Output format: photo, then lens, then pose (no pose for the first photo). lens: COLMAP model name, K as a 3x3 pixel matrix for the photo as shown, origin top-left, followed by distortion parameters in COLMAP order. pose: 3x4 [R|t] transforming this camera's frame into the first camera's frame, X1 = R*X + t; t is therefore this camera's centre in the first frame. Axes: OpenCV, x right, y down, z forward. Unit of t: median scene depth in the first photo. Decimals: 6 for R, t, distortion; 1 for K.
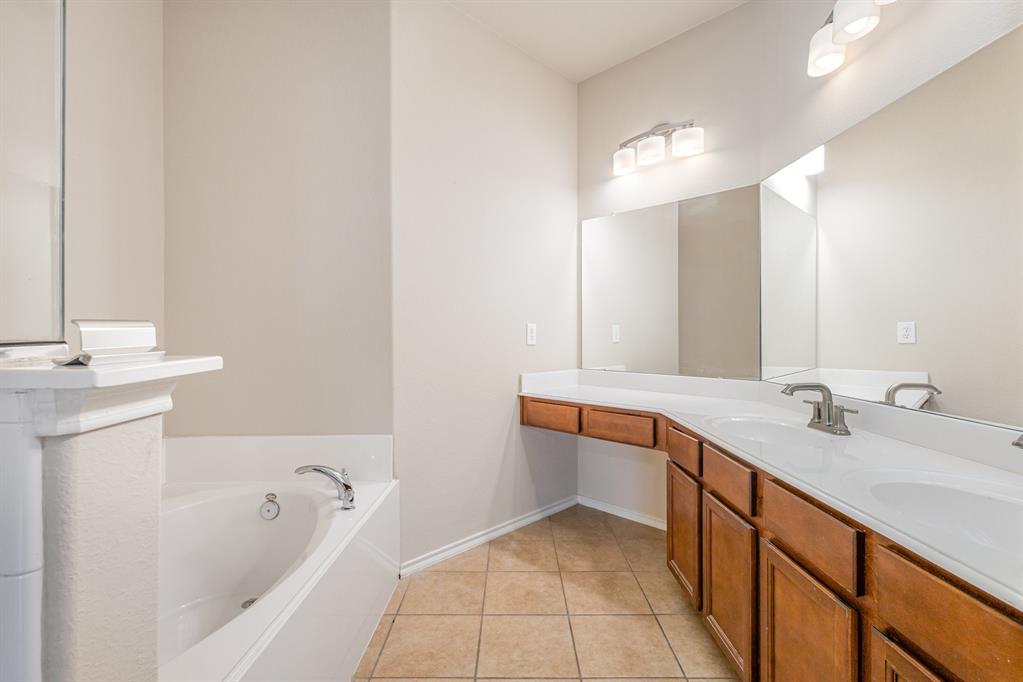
lens RADIAL K [[471.6, 0, 511.2], [0, 471.6, 333.4], [0, 0, 1]] dist [0.006537, -0.000083]
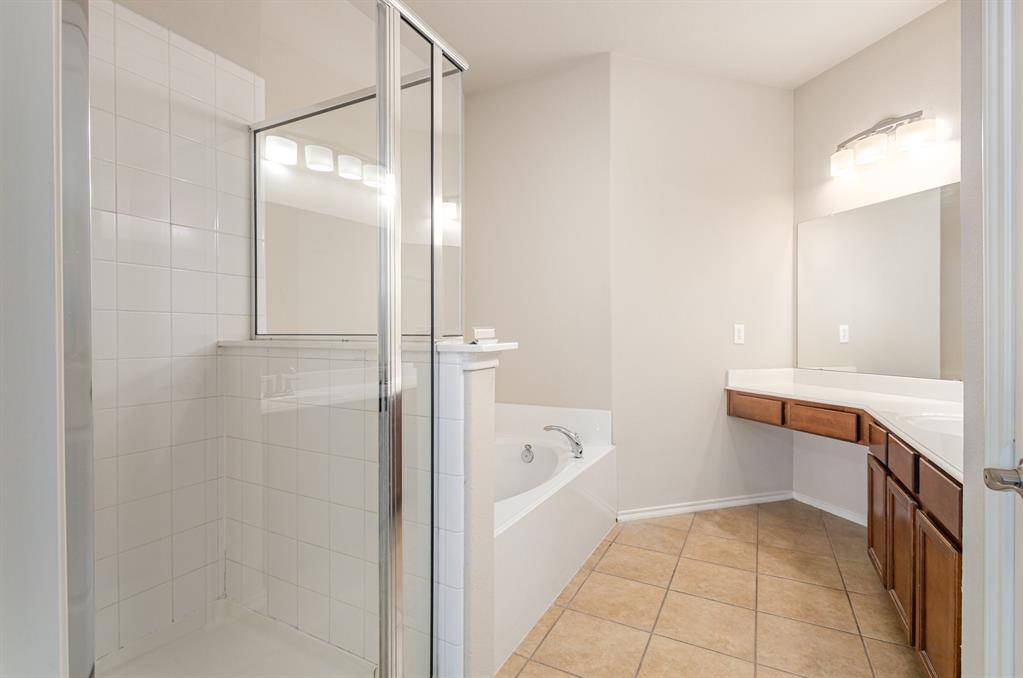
lens RADIAL K [[471.6, 0, 511.2], [0, 471.6, 331.4], [0, 0, 1]] dist [0.006537, -0.000083]
pose [[0.884738, -0.001999, -0.466084, 0.109356], [-0.001139, 0.999979, -0.006450, 0.003856], [0.466086, 0.006238, 0.884717, -0.277222]]
